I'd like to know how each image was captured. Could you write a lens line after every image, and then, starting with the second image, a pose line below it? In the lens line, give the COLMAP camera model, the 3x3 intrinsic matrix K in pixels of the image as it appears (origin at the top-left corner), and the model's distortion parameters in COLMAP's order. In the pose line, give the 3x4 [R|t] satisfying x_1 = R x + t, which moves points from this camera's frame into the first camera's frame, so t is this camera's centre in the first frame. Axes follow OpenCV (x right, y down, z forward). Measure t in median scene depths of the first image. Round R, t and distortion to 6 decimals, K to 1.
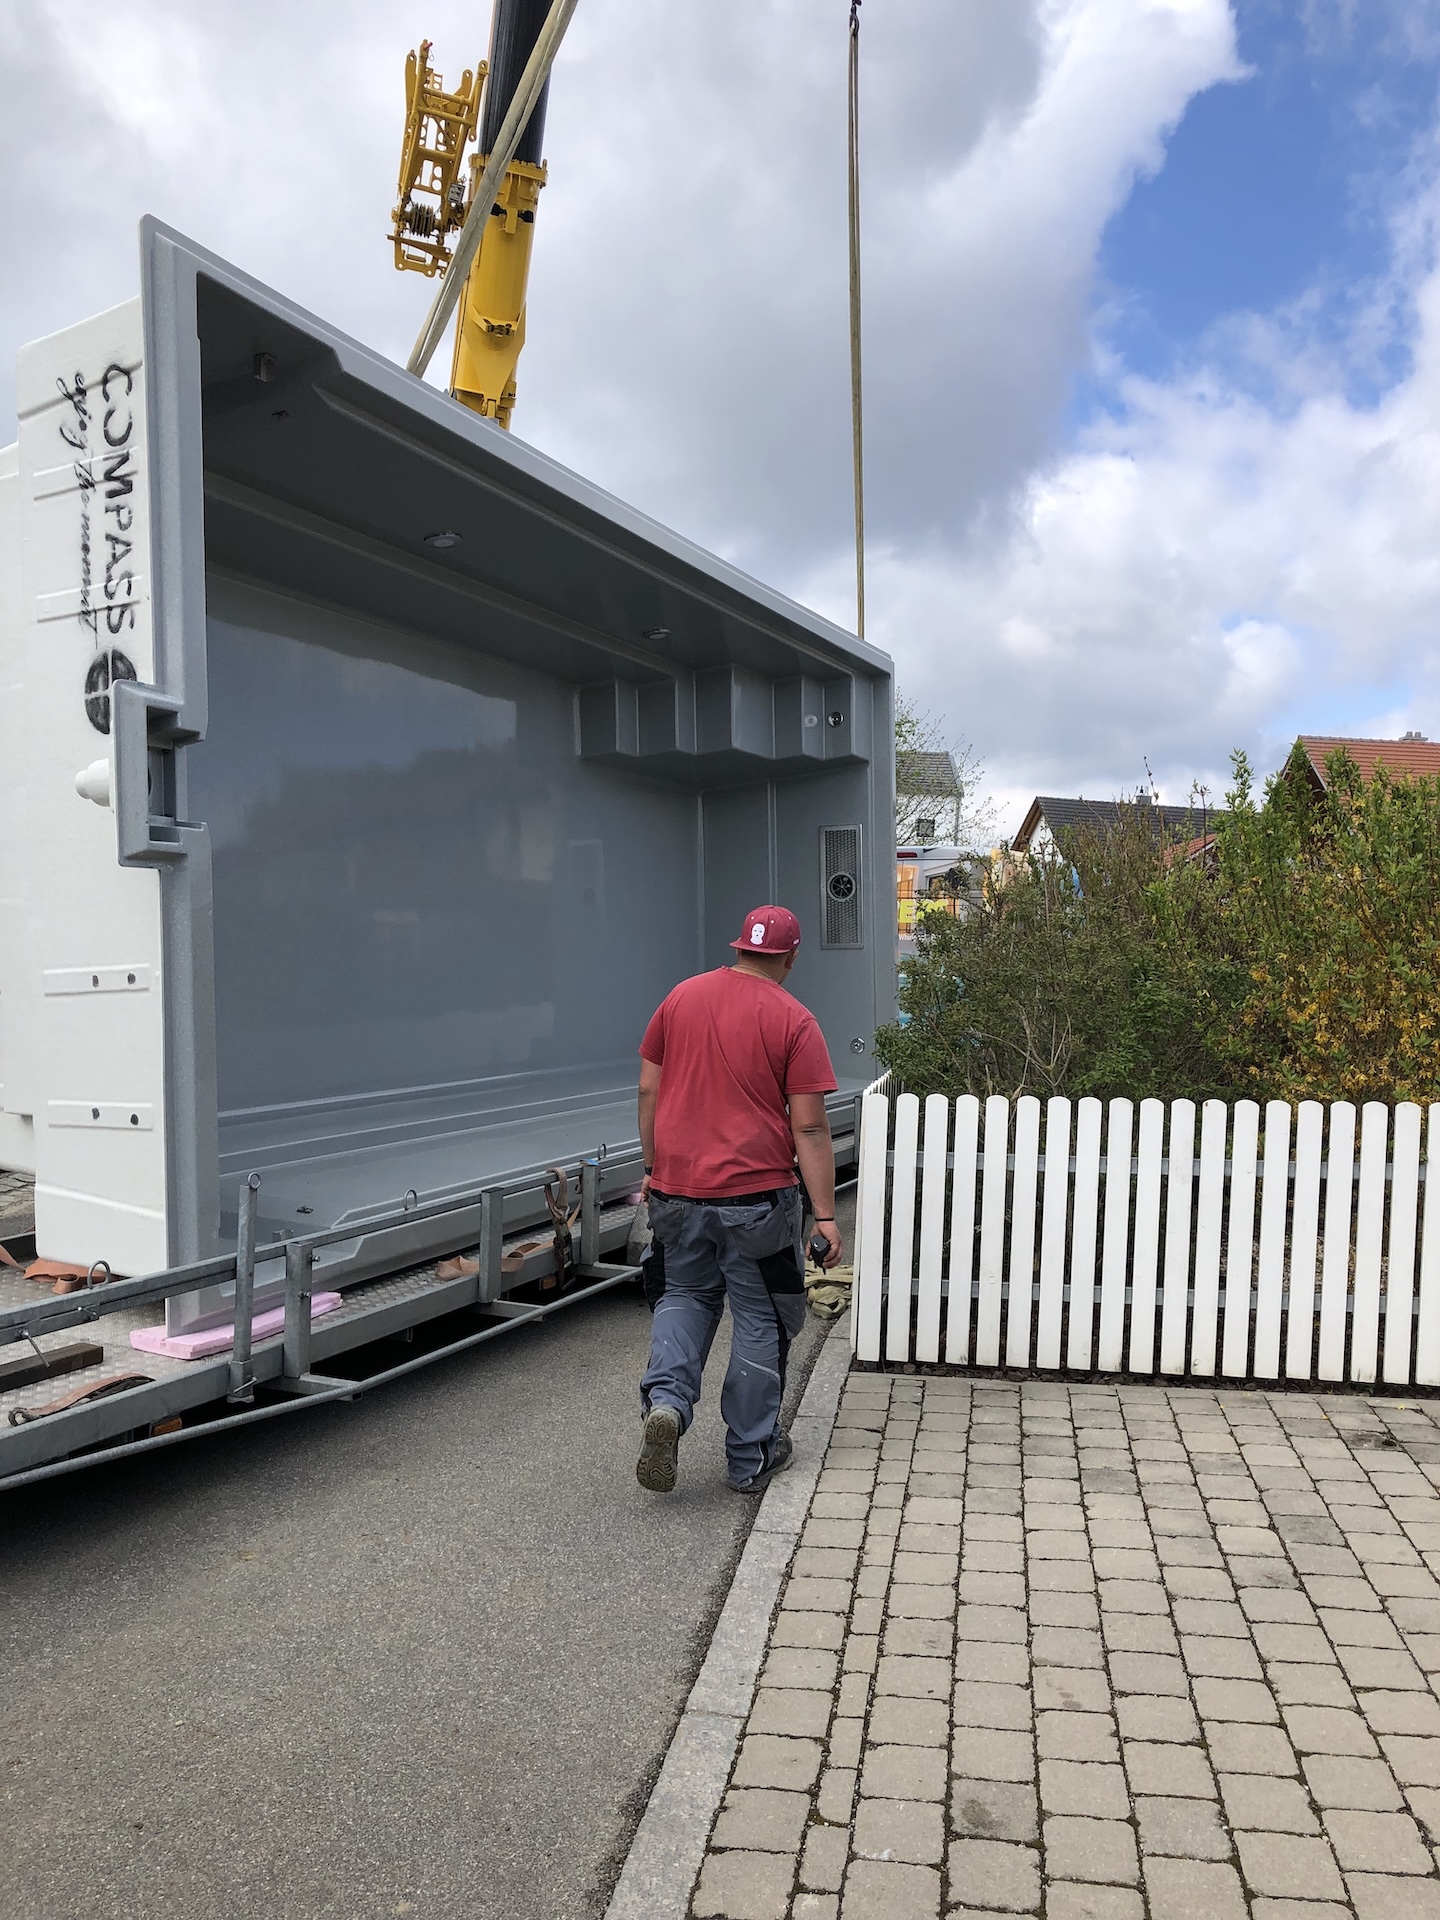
lens RADIAL K [[1565.3, 0, 730.7], [0, 1565.3, 952.7], [0, 0, 1]] dist [-0.003243, 0.009641]
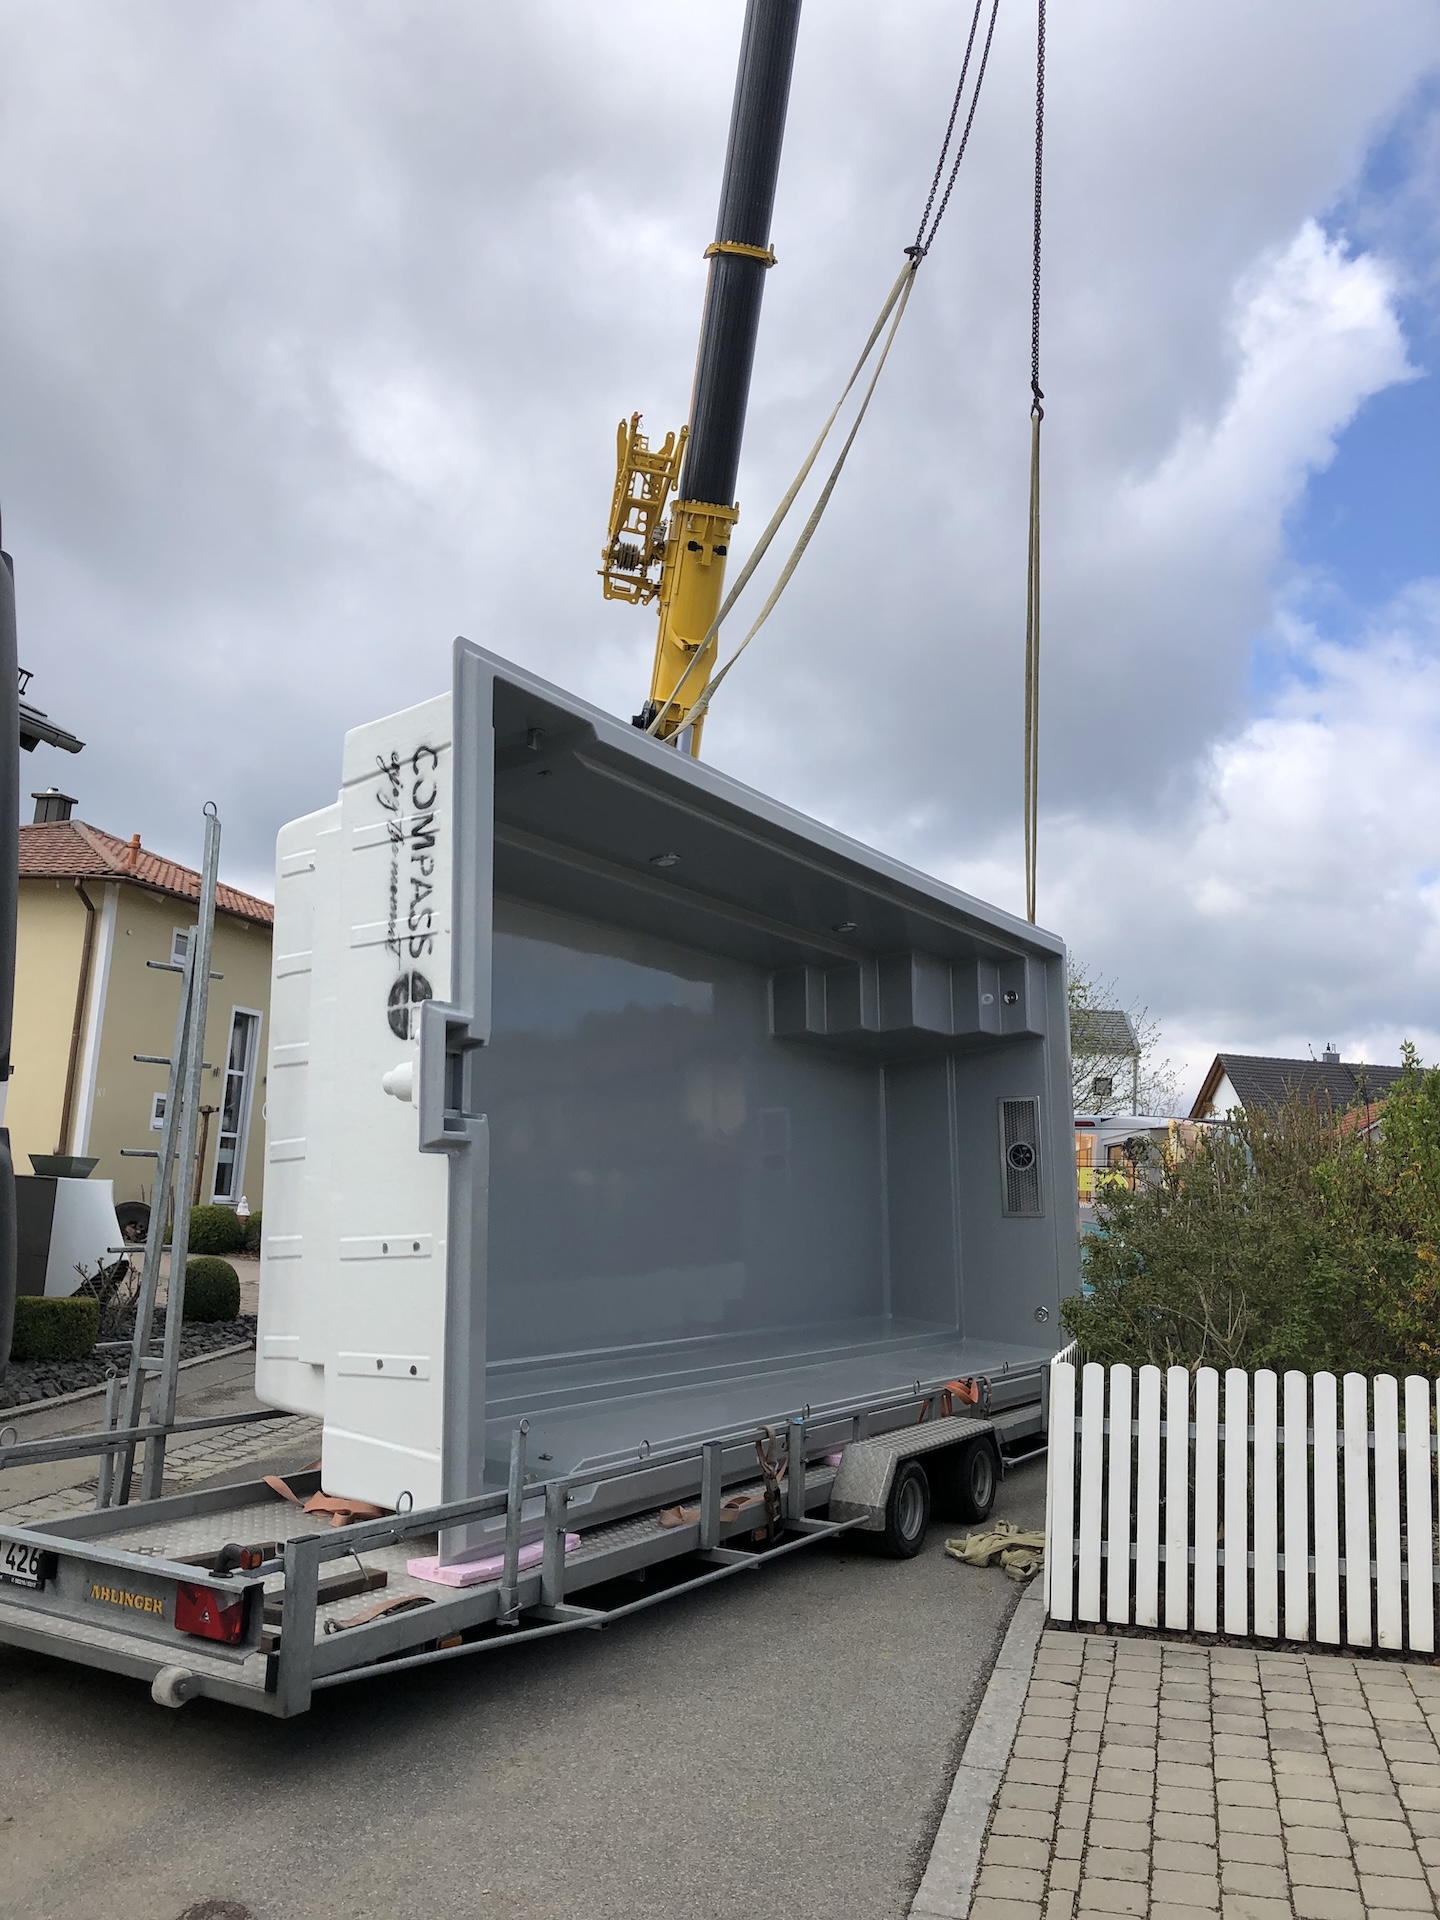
lens RADIAL K [[1562.6, 0, 712.7], [0, 1562.6, 935.3], [0, 0, 1]] dist [0.011412, 0.009151]
pose [[0.992809, -0.010895, -0.119208, -0.017096], [-0.010036, 0.984768, -0.173586, -0.011987], [0.119284, 0.173534, 0.977577, -0.165754]]
